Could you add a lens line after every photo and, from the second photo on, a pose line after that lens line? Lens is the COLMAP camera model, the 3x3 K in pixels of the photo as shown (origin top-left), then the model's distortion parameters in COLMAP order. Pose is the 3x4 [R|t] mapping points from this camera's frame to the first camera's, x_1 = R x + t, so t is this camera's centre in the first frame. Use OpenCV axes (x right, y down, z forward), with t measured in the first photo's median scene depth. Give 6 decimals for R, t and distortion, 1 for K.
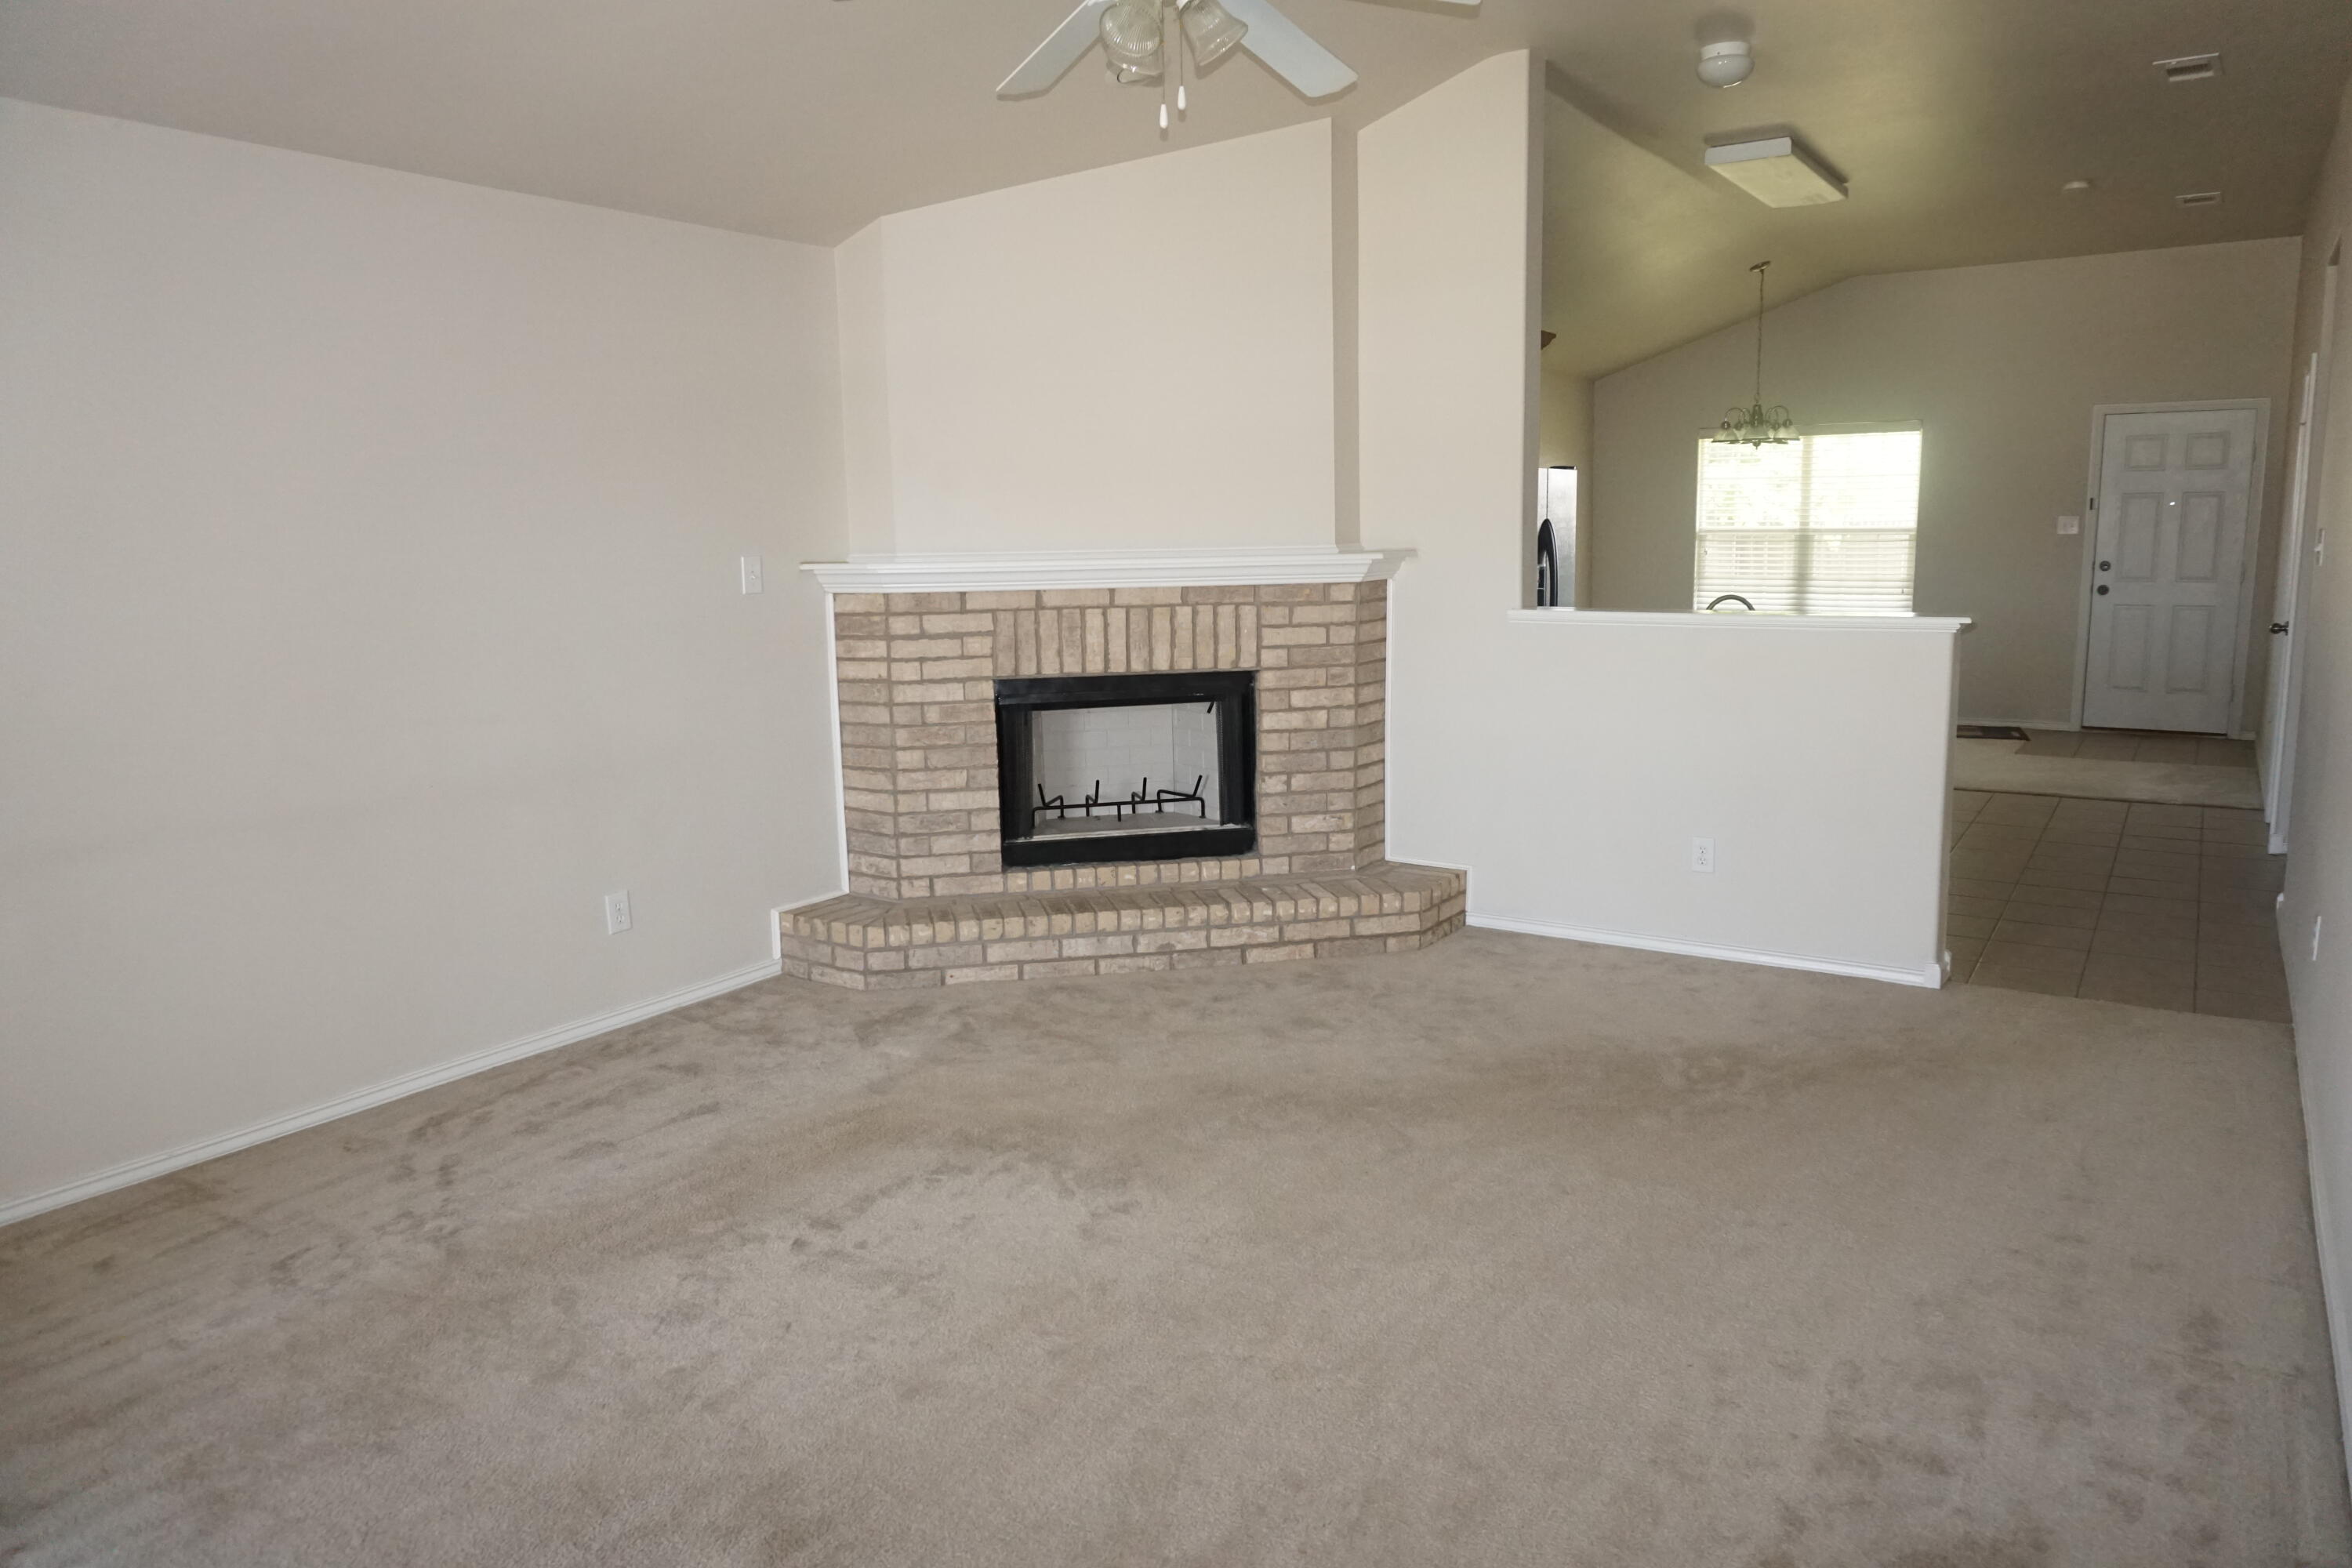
lens RADIAL K [[1559.7, 0, 1176.0], [0, 1559.7, 784.0], [0, 0, 1]] dist [-0.010608, -0.003032]
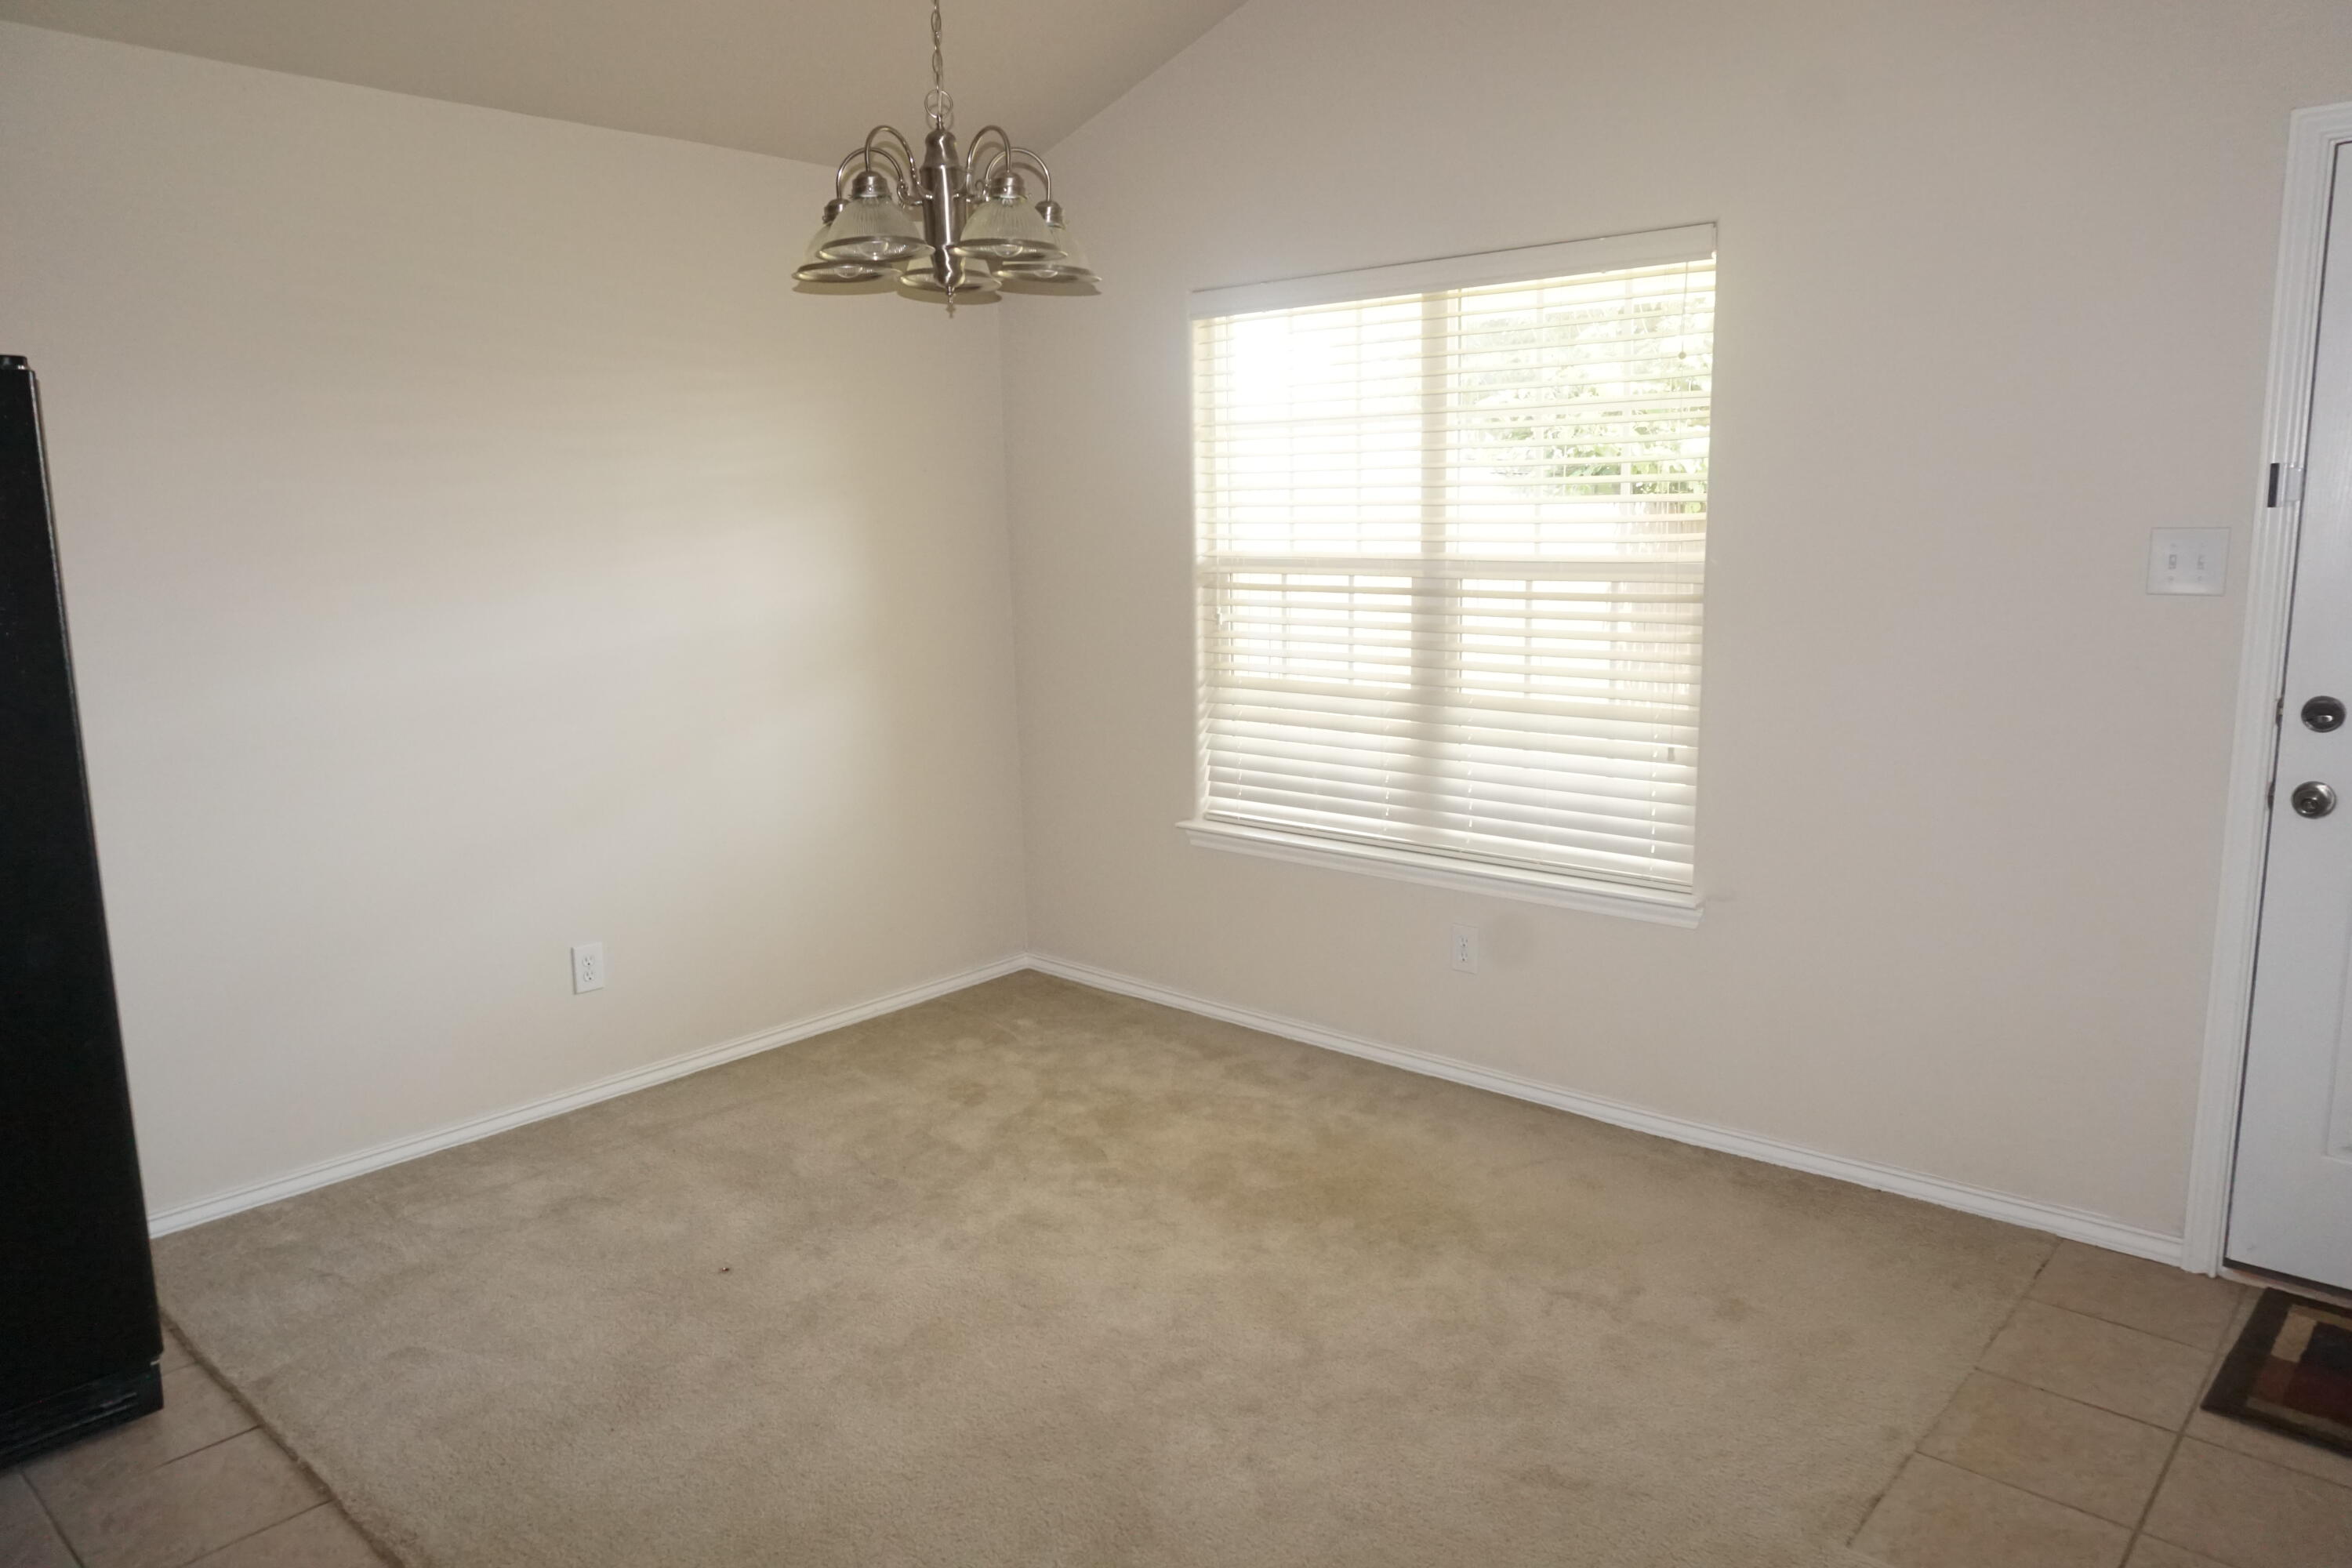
lens RADIAL K [[1686.9, 0, 1176.0], [0, 1686.9, 784.0], [0, 0, 1]] dist [0.004552, 0.003046]
pose [[0.987815, 0.031447, -0.152425, 0.405423], [-0.031553, 0.999501, 0.001729, -0.111746], [0.152403, 0.003102, 0.988314, 0.614310]]
